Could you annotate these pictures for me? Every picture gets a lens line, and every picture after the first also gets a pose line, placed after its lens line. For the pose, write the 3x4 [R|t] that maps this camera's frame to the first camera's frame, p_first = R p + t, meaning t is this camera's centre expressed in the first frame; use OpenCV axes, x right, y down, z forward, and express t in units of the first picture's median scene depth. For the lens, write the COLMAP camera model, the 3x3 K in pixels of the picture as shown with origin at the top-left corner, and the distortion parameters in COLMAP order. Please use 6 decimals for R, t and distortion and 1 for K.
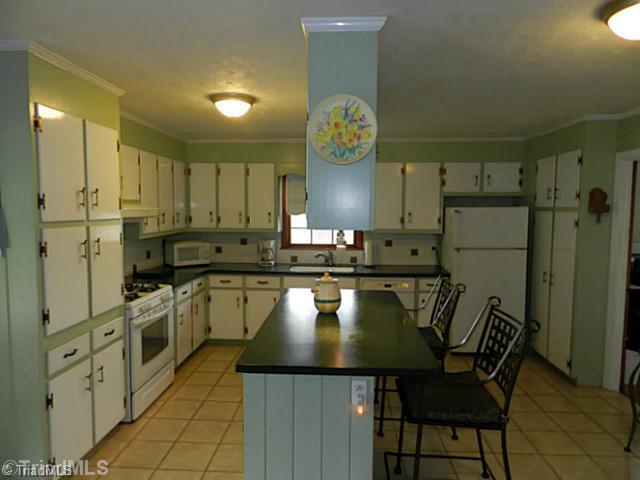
lens RADIAL K [[427.2, 0, 321.2], [0, 427.2, 237.7], [0, 0, 1]] dist [0.008036, -0.001353]
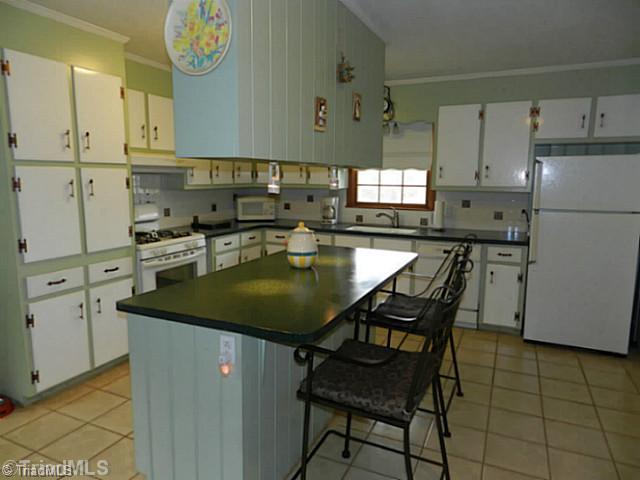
lens RADIAL K [[427.2, 0, 319.8], [0, 427.2, 241.5], [0, 0, 1]] dist [0.008036, -0.001353]
pose [[0.931330, 0.055143, -0.359978, 0.346463], [-0.026476, 0.996106, 0.084090, 0.042345], [0.363213, -0.068785, 0.929163, 0.177748]]
